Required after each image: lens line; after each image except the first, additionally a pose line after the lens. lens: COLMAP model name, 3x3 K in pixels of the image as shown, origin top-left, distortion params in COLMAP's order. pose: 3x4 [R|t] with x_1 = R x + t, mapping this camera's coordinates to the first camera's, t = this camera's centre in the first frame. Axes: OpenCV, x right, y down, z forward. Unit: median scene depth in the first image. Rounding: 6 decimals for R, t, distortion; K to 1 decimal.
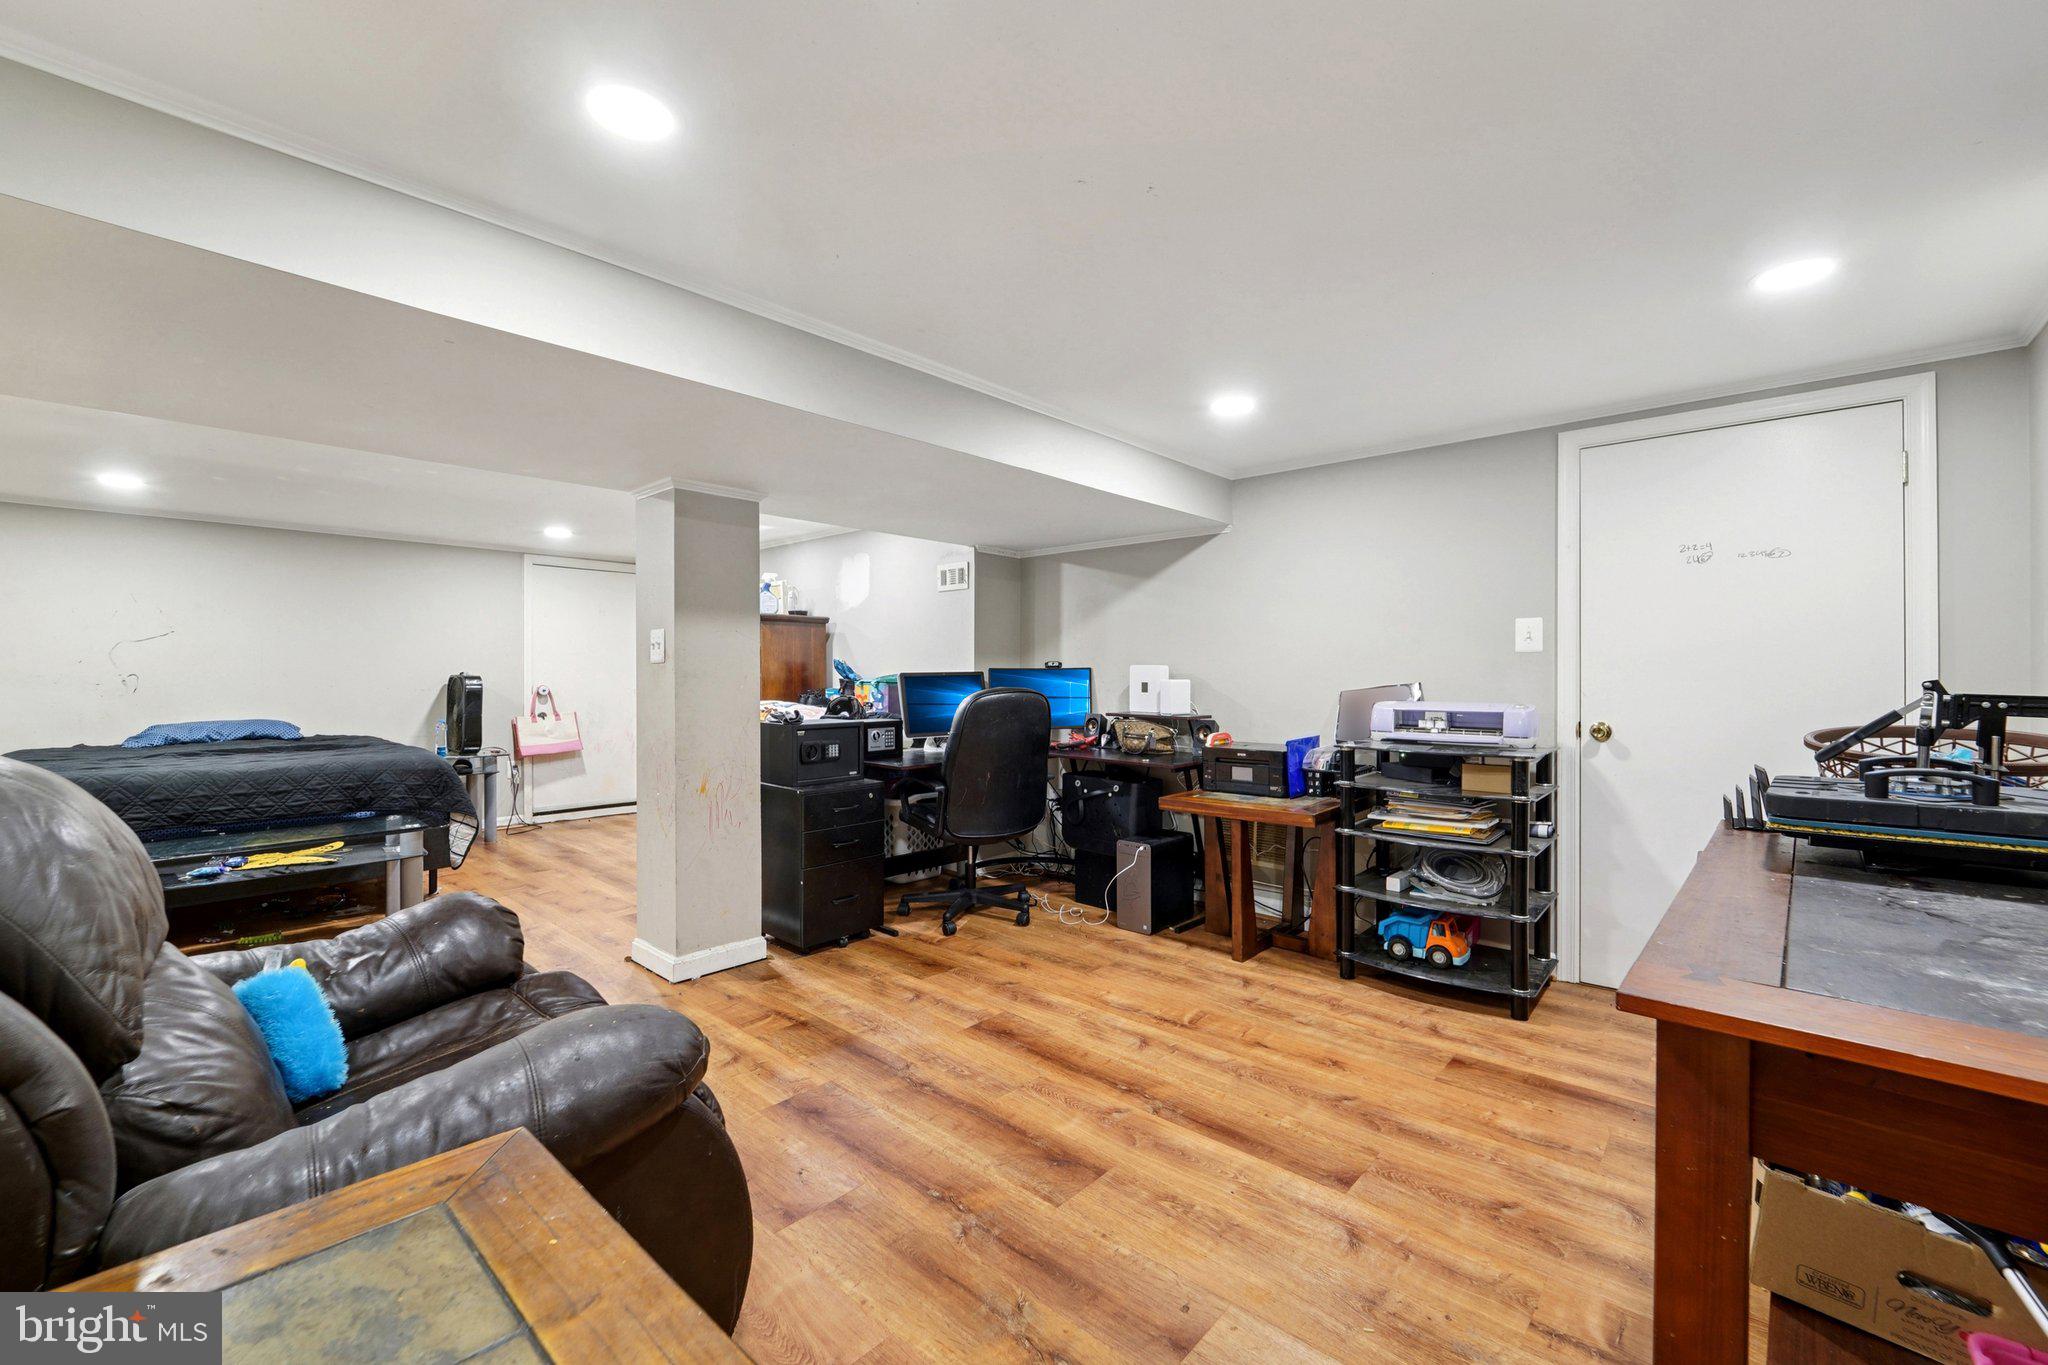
lens RADIAL K [[851.1, 0, 1029.7], [0, 851.1, 672.0], [0, 0, 1]] dist [-0.001202, -0.000225]
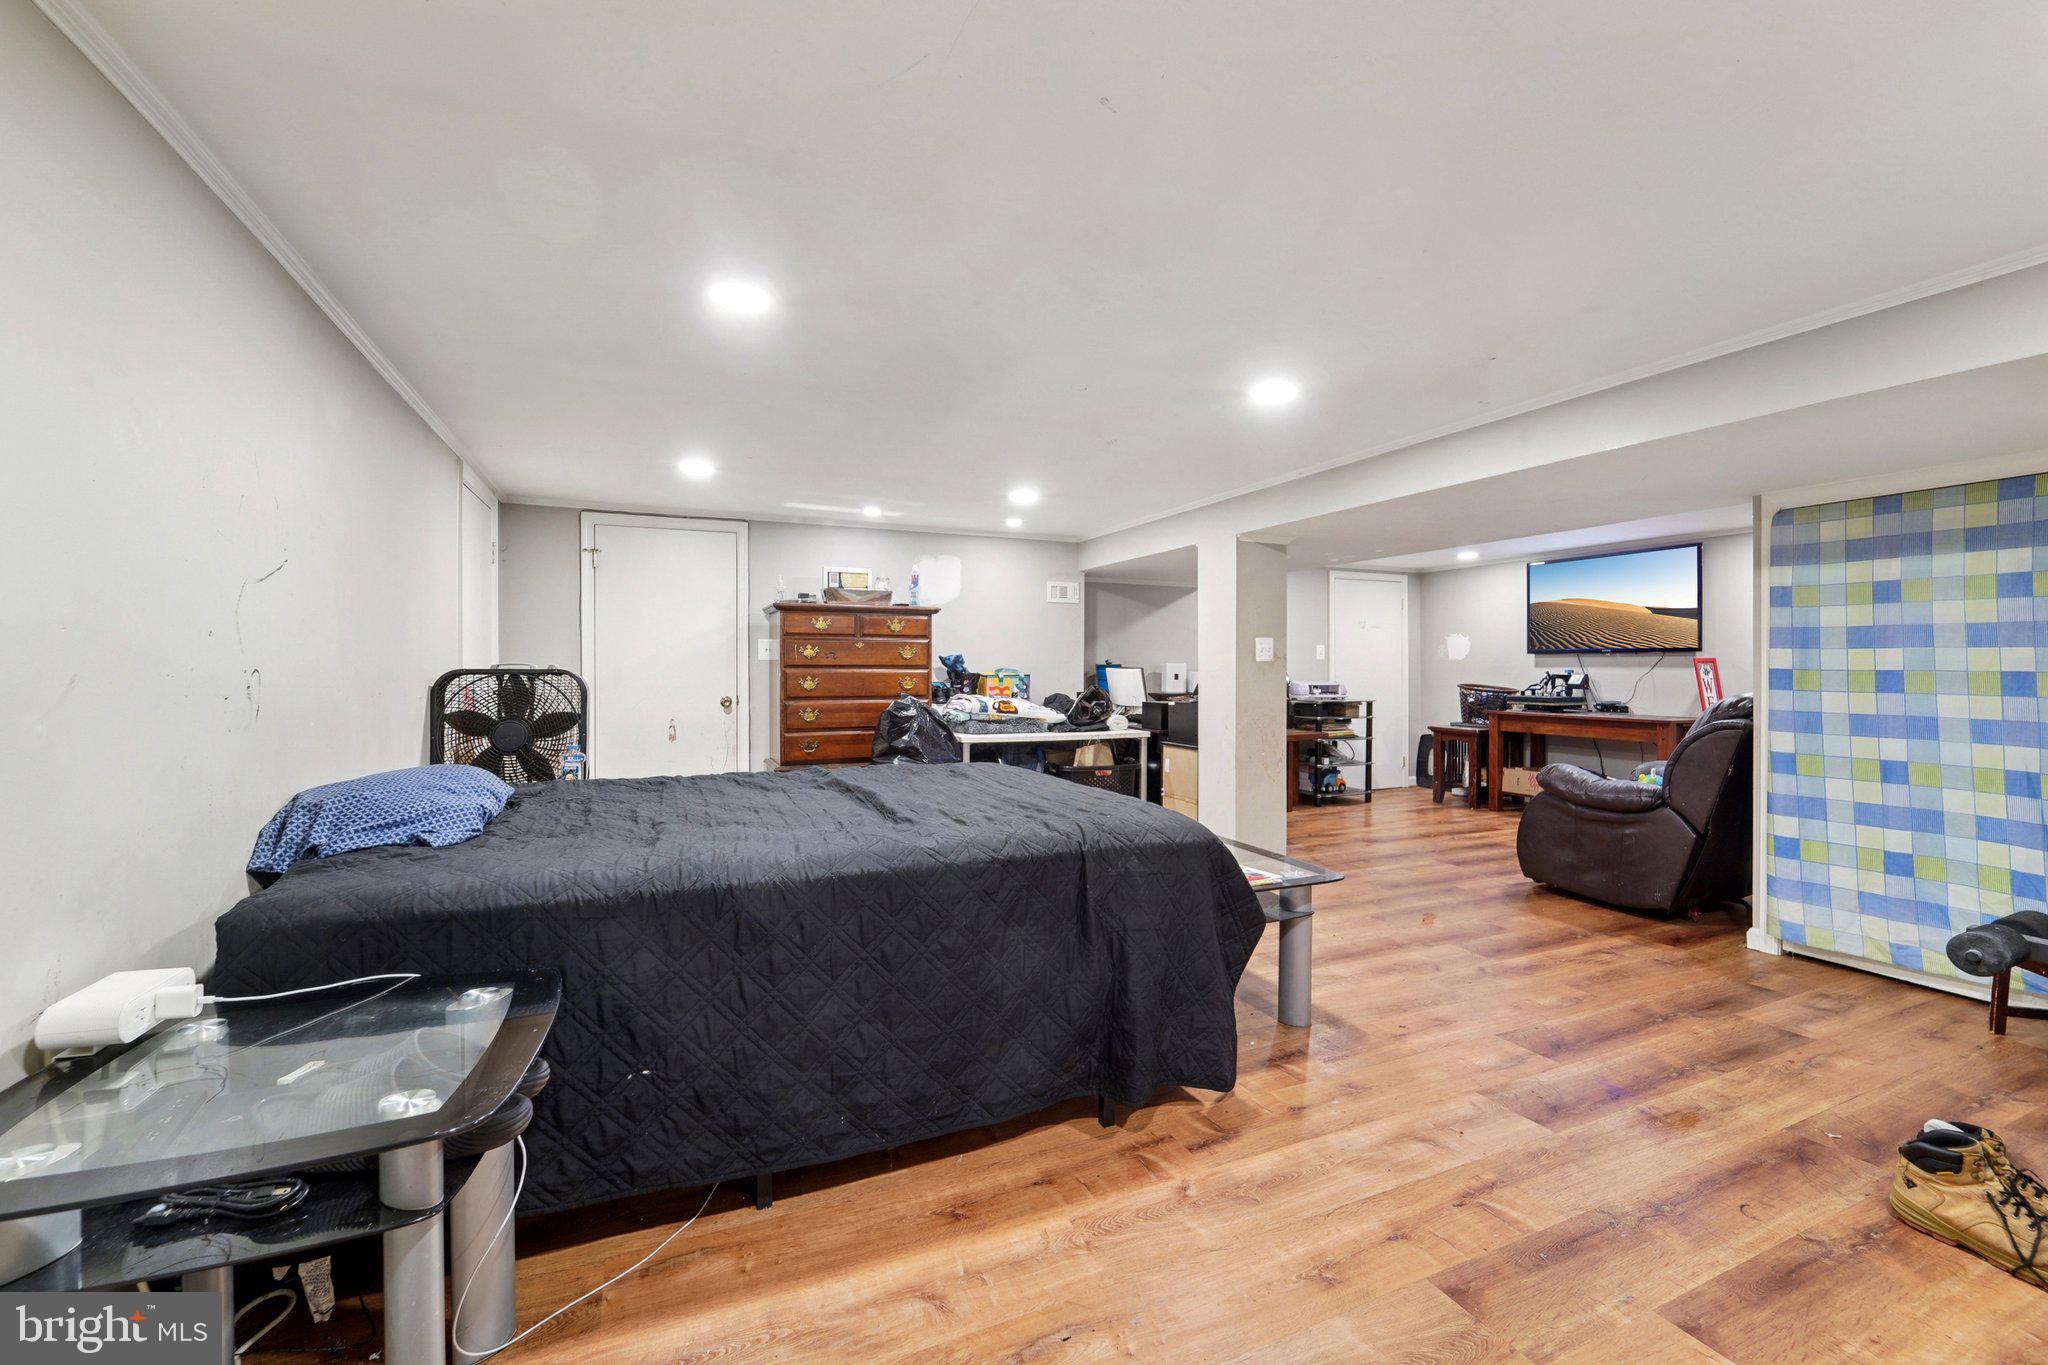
lens RADIAL K [[851.1, 0, 1029.7], [0, 851.1, 672.0], [0, 0, 1]] dist [-0.001202, -0.000225]
pose [[0.406912, -0.002004, 0.913465, -1.671238], [-0.000996, 0.999996, 0.002638, 0.005806], [-0.913467, -0.001984, 0.406909, 0.670137]]
